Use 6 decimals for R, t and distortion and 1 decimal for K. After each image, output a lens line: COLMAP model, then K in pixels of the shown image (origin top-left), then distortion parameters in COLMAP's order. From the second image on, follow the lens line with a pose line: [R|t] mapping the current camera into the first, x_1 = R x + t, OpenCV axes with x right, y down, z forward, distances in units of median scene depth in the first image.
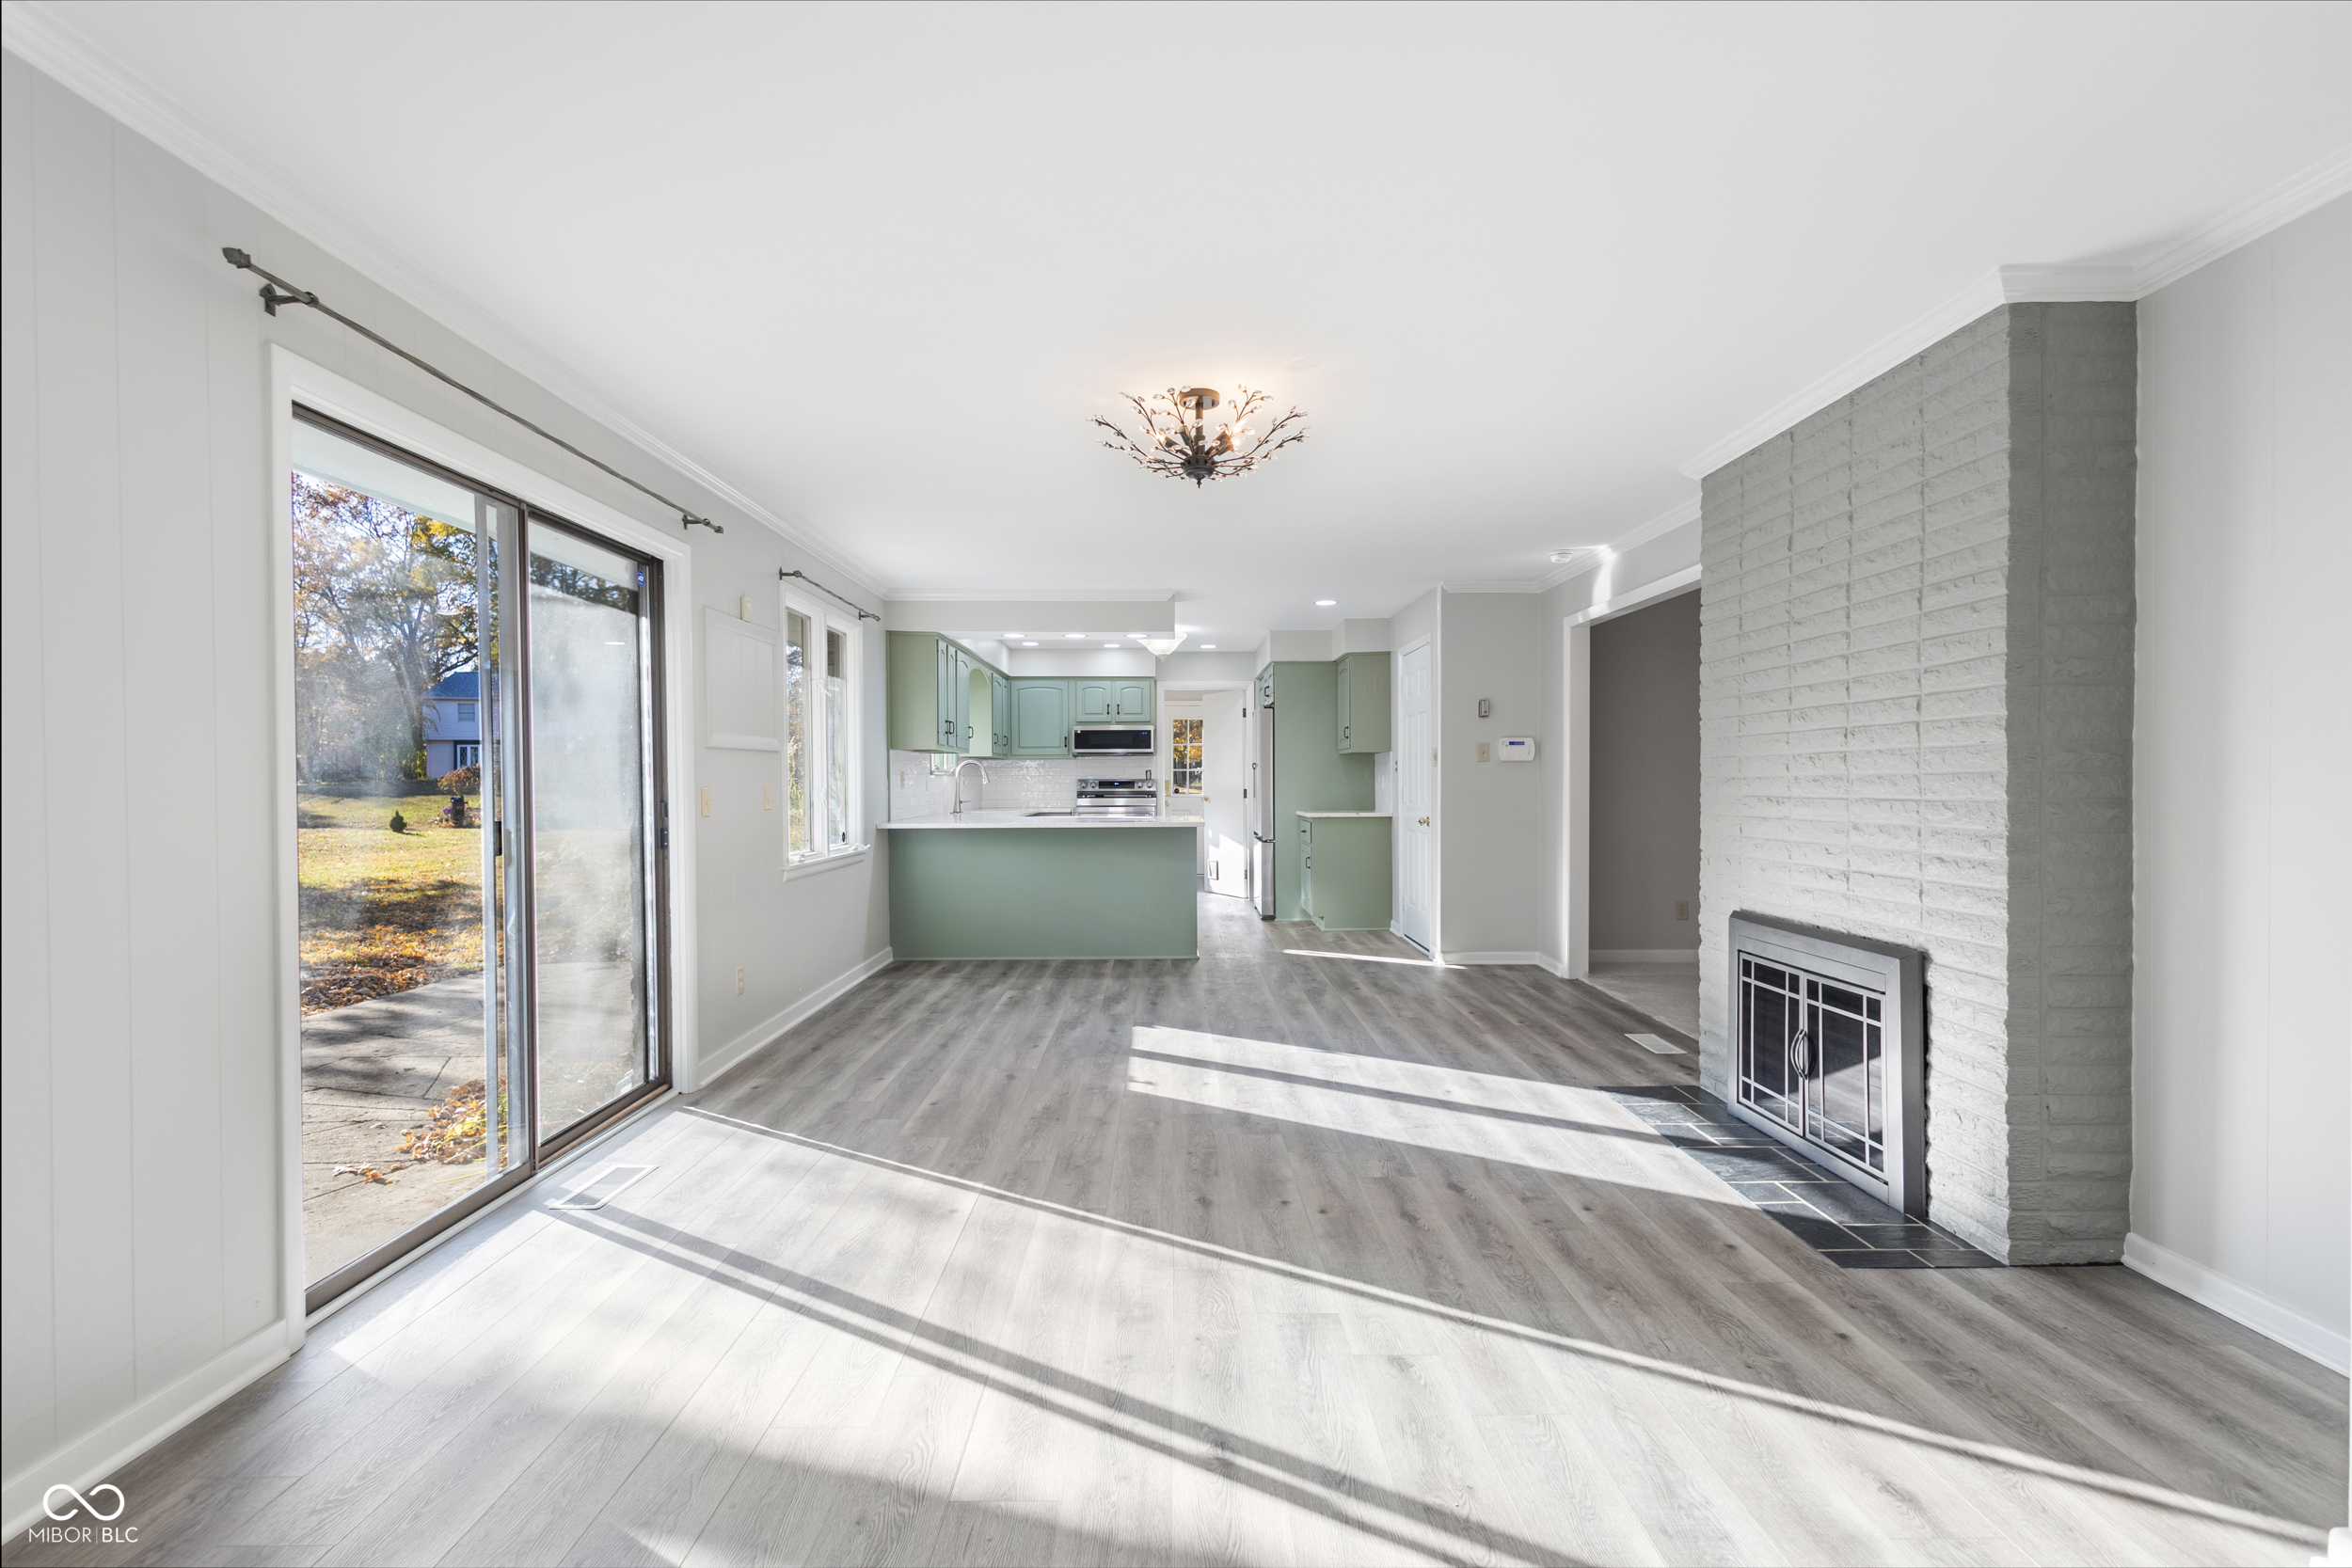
lens RADIAL K [[1093.8, 0, 1160.1], [0, 1093.8, 782.4], [0, 0, 1]] dist [0.009795, -0.003559]
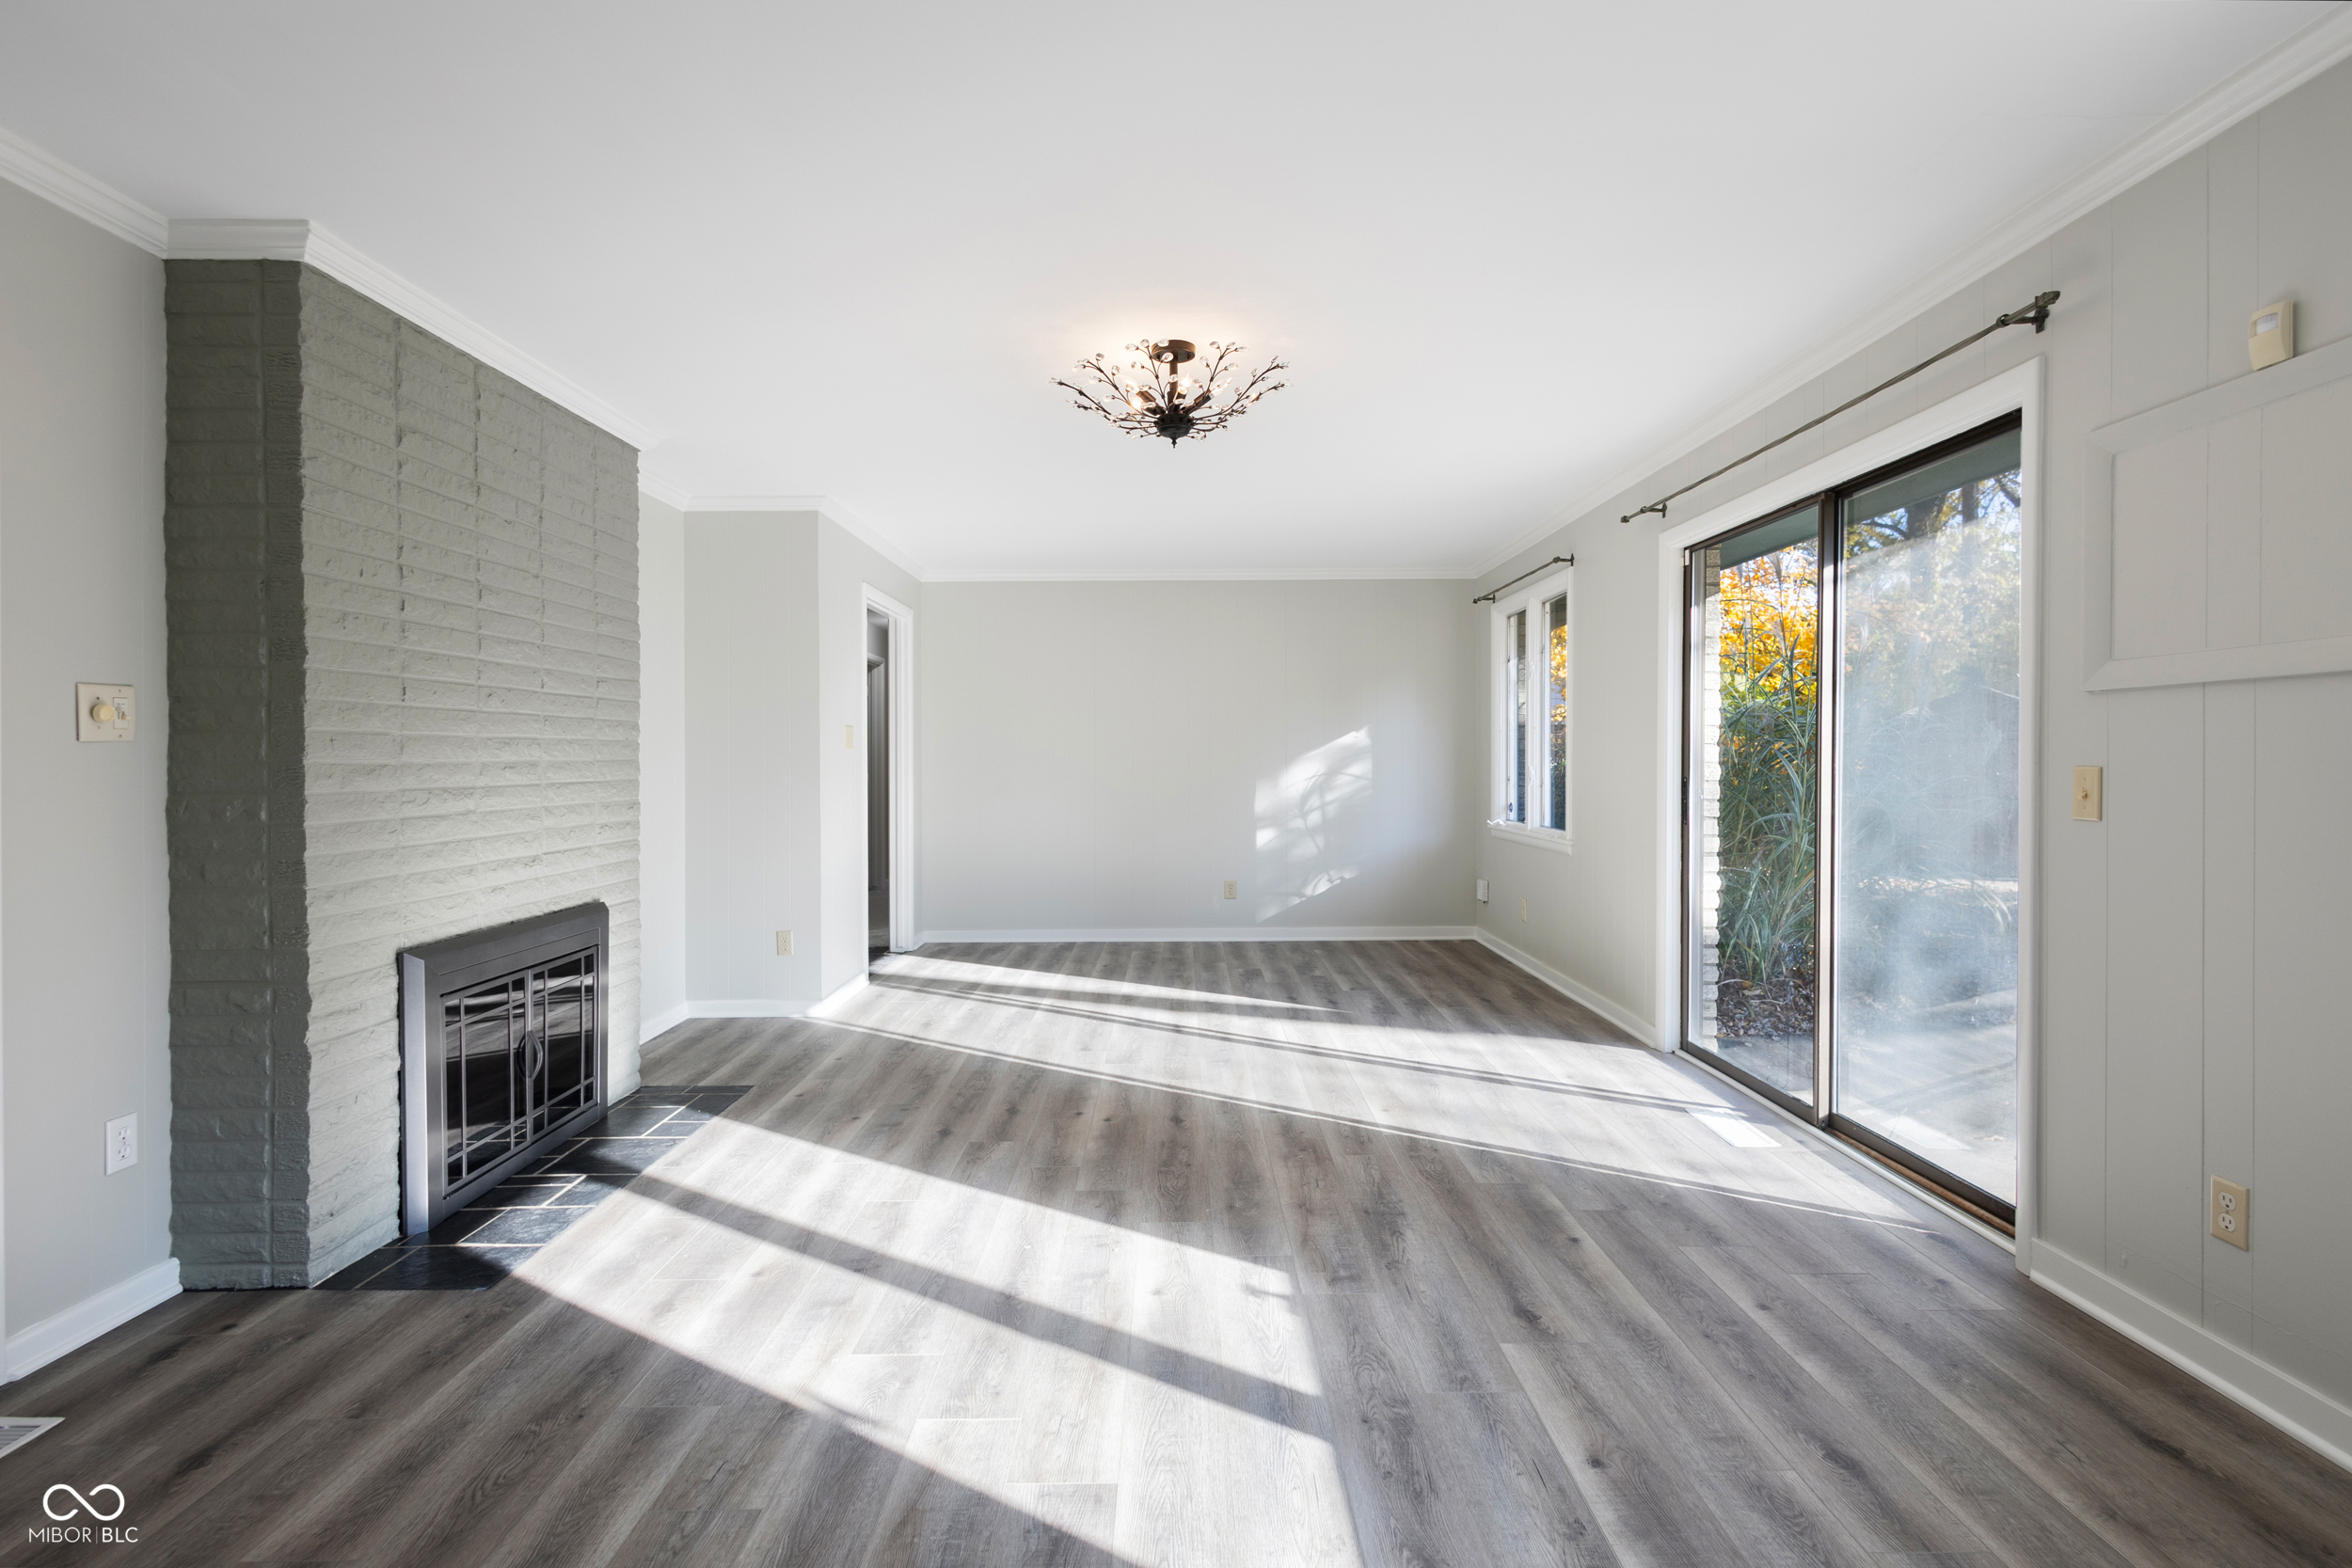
lens RADIAL K [[1093.8, 0, 1235.3], [0, 1093.8, 775.8], [0, 0, 1]] dist [0.009795, -0.003559]
pose [[-0.998425, -0.011257, -0.054956, 0.031784], [-0.012669, 0.999597, 0.025415, -0.024211], [0.054648, 0.026071, -0.998165, 1.820595]]
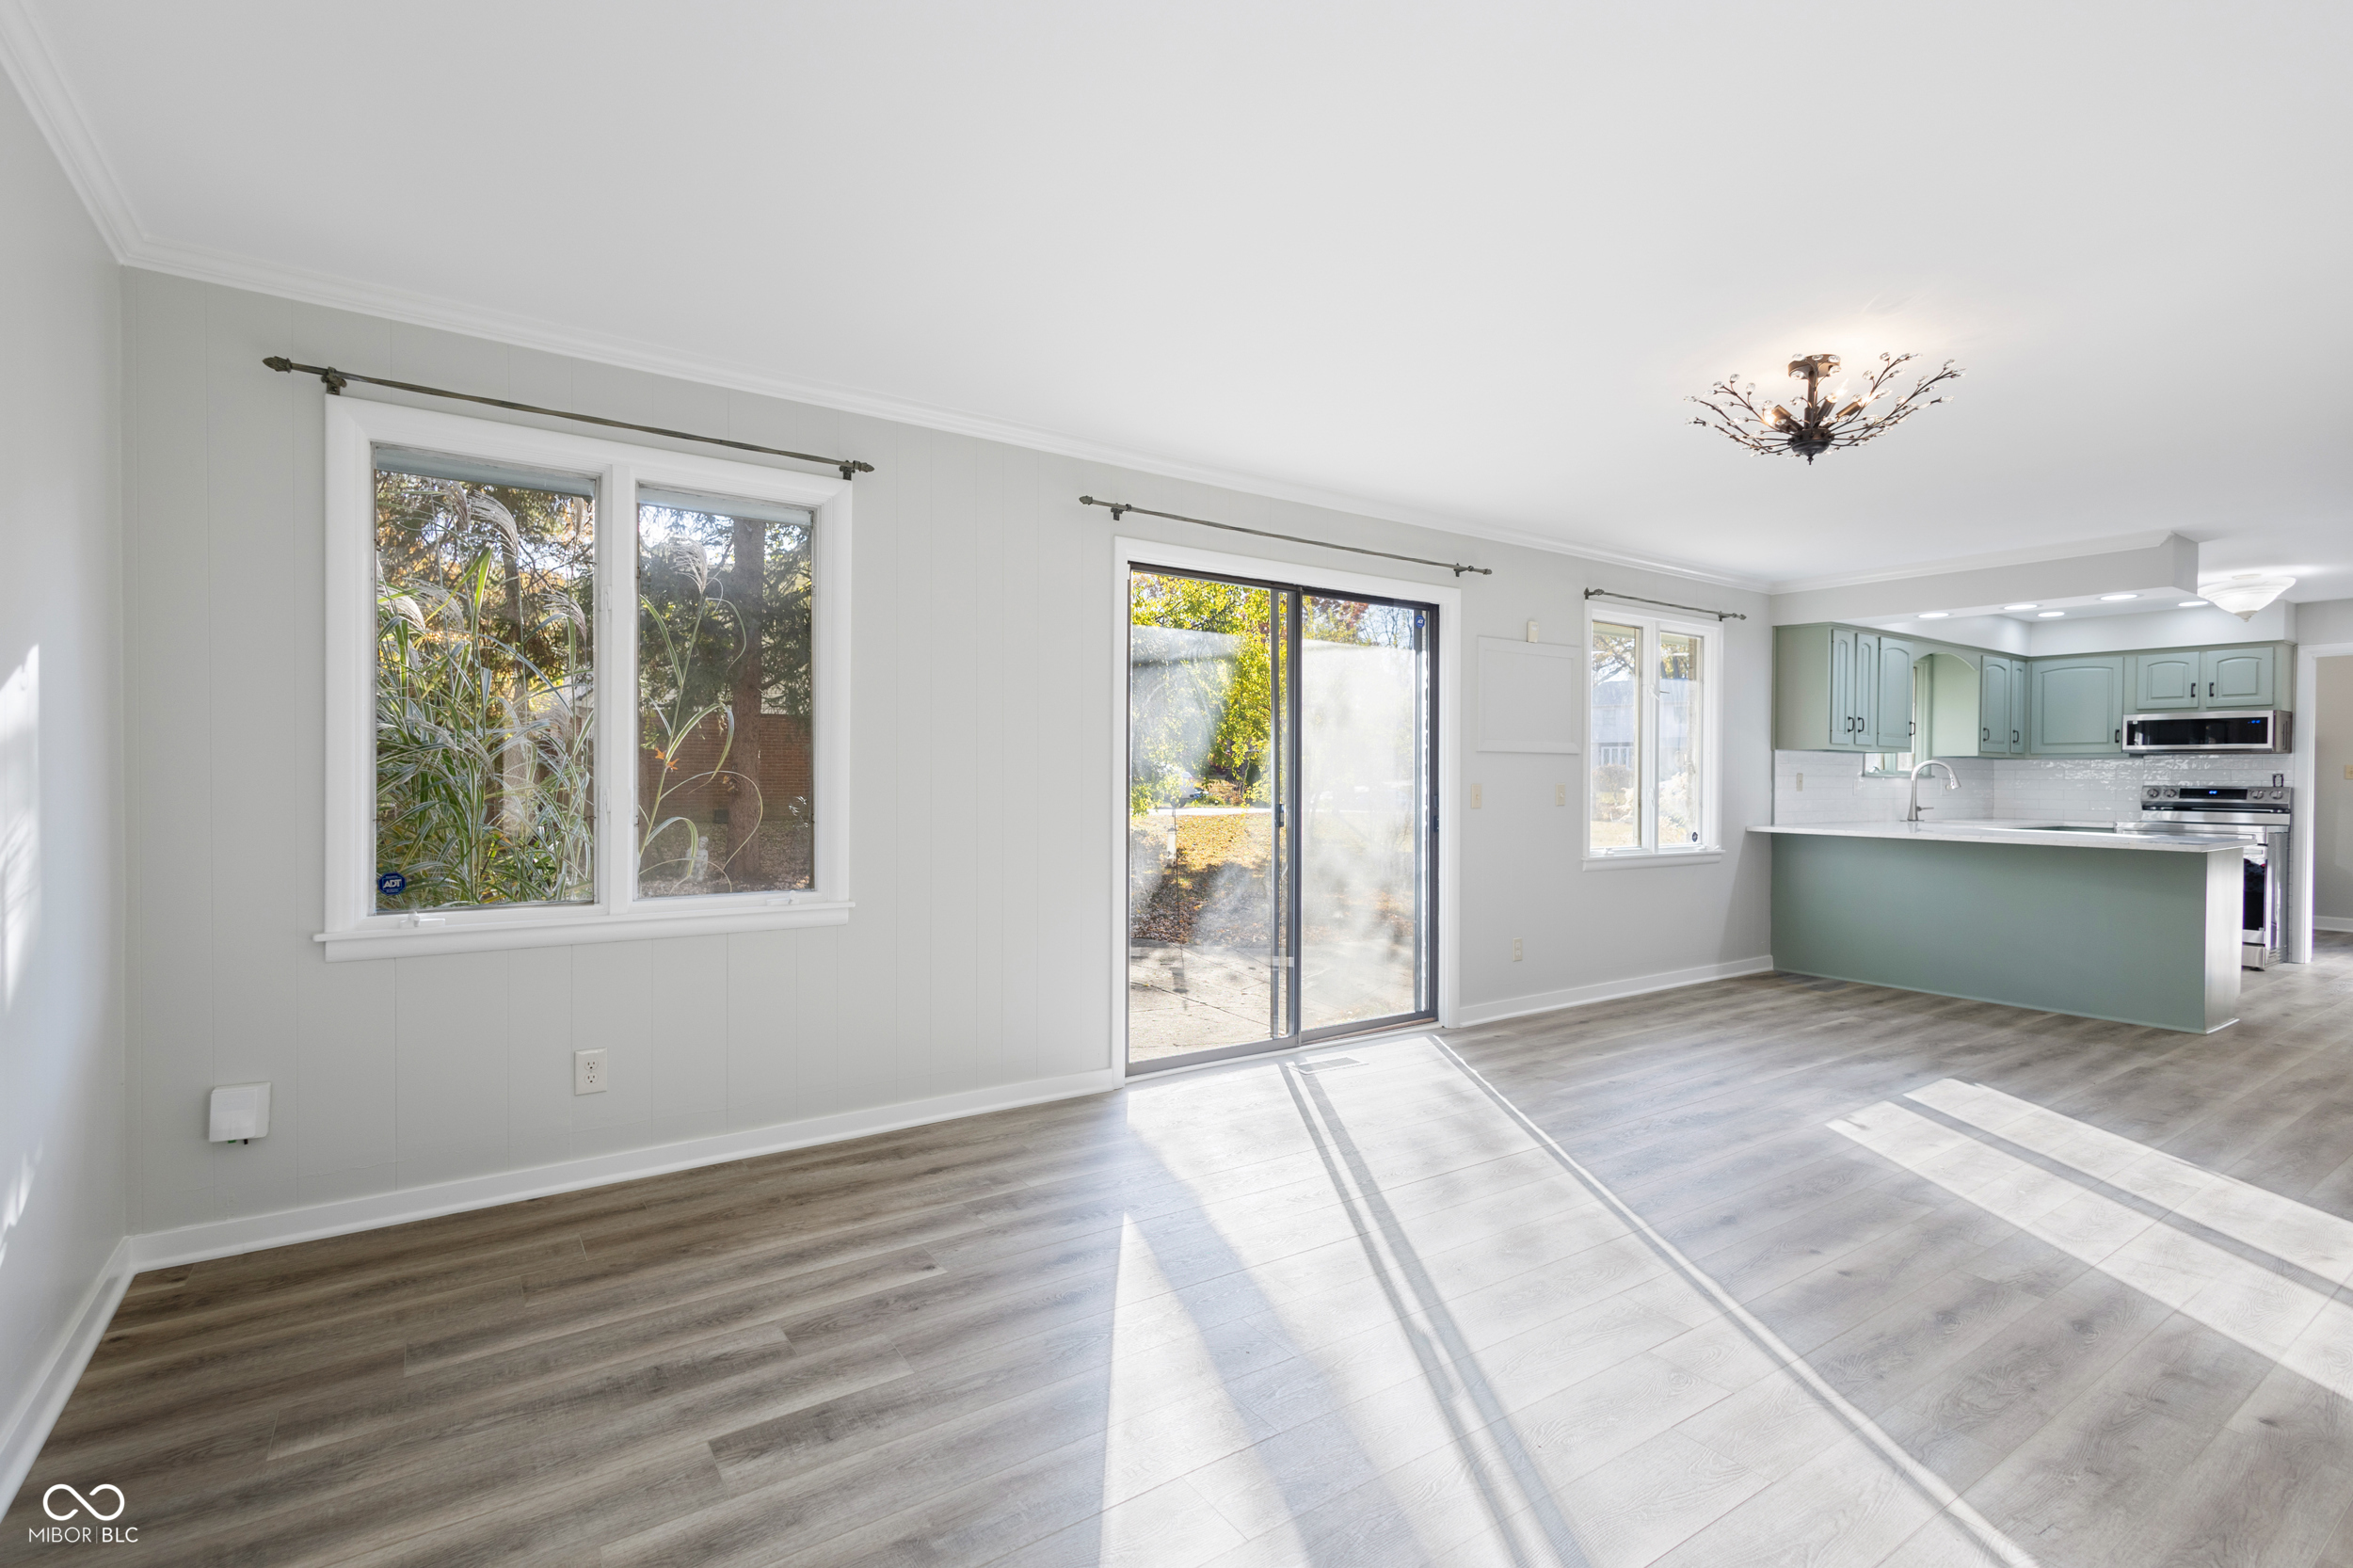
lens RADIAL K [[1094.3, 0, 1172.1], [0, 1094.3, 774.8], [0, 0, 1]] dist [0.009795, -0.003559]
pose [[0.557054, 0.008465, -0.830433, 0.463369], [-0.014249, 0.999898, 0.000635, -0.002065], [0.830354, 0.011480, 0.557118, 0.042318]]
